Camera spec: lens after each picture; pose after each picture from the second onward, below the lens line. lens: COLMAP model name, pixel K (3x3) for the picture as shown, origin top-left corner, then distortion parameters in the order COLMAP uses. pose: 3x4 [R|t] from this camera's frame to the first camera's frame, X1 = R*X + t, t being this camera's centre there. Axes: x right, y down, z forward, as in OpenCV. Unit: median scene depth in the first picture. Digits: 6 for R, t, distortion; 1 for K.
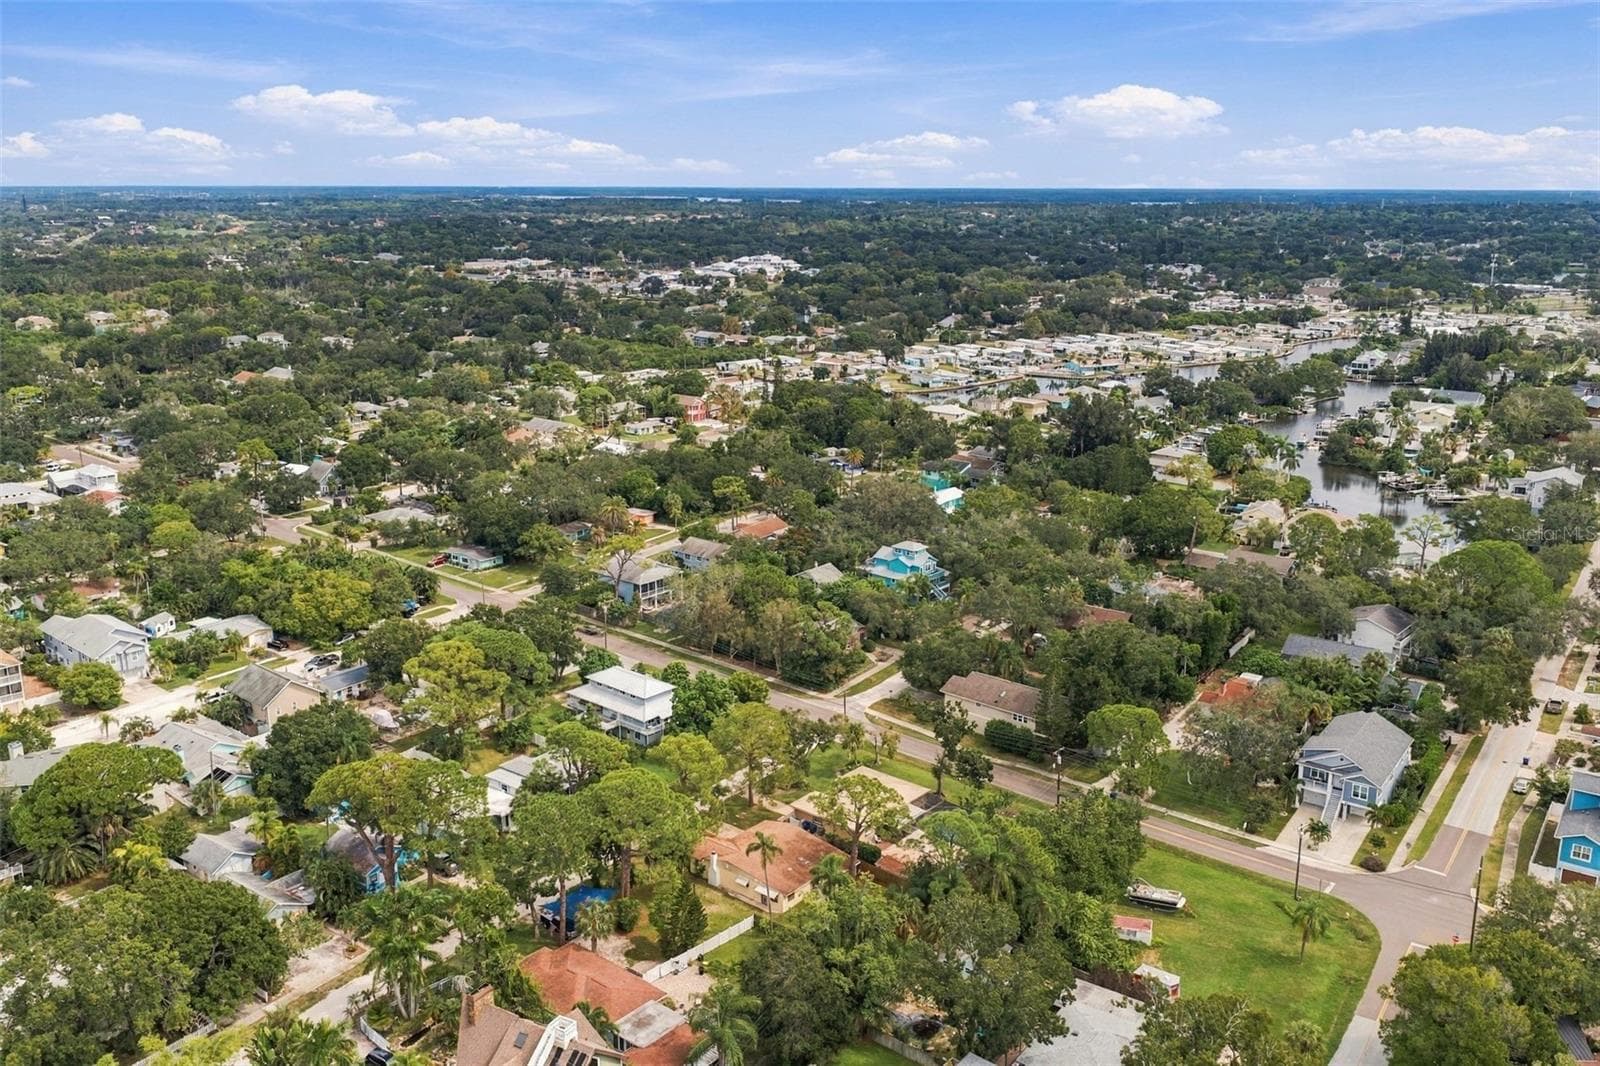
lens RADIAL K [[1304.5, 0, 800.0], [0, 1304.5, 533.0], [0, 0, 1]] dist [0.009071, 0.000658]
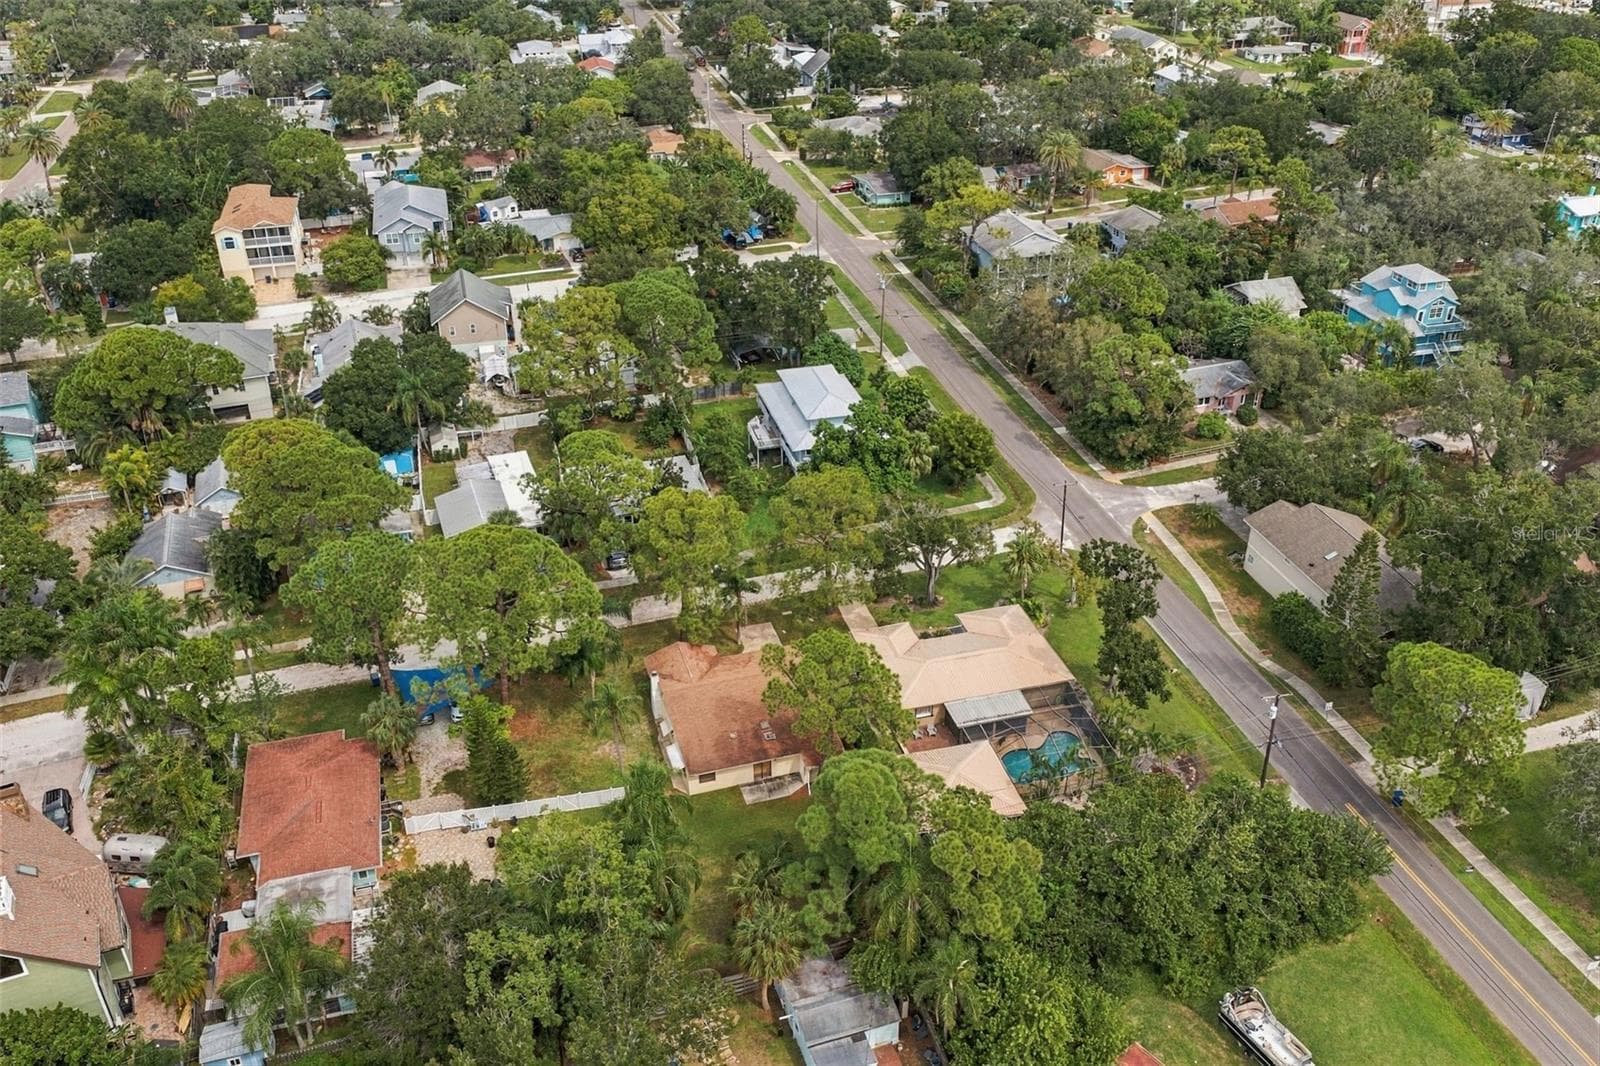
lens RADIAL K [[1328.0, 0, 800.0], [0, 1328.0, 533.0], [0, 0, 1]] dist [0.016672, -0.004031]
pose [[0.829390, 0.276932, -0.485201, 0.200975], [-0.139179, 0.943534, 0.300621, -0.025445], [0.541055, -0.181802, 0.821101, 0.320604]]
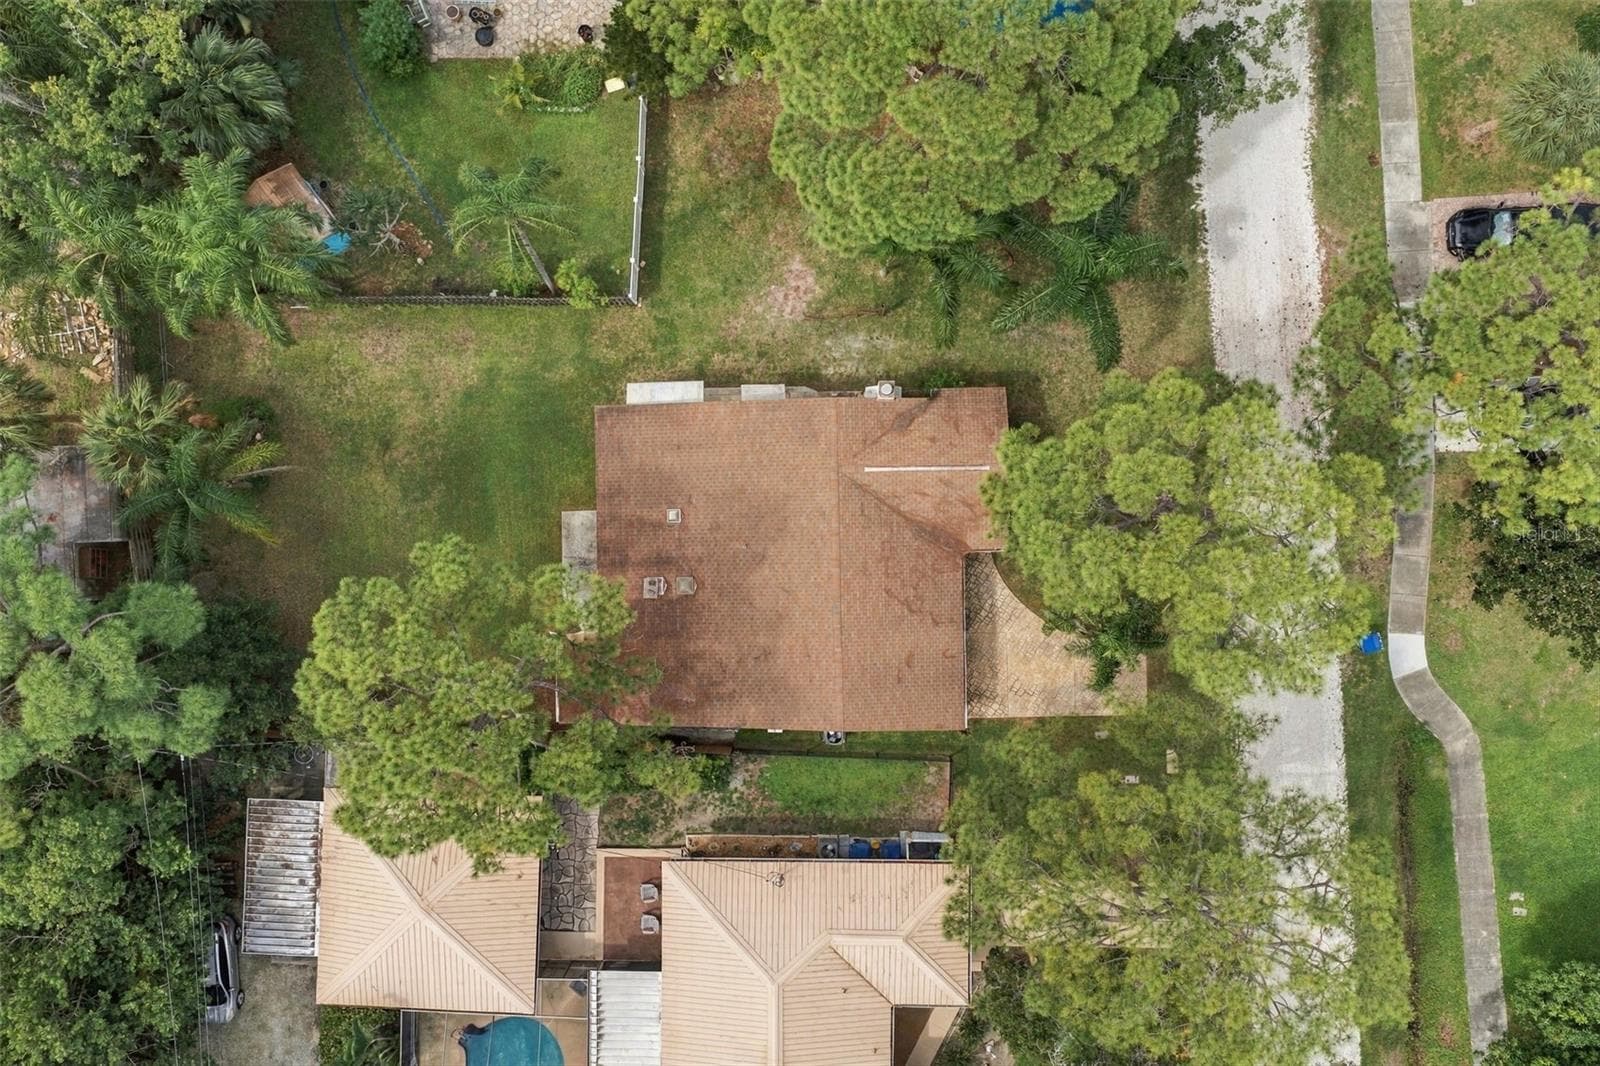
lens RADIAL K [[1304.5, 0, 800.0], [0, 1304.5, 533.0], [0, 0, 1]] dist [0.009071, 0.000658]
pose [[-0.767372, 0.641186, 0.004479, -0.020133], [-0.160934, -0.199358, 0.966621, -0.033220], [0.620677, 0.741037, 0.256171, 0.609849]]
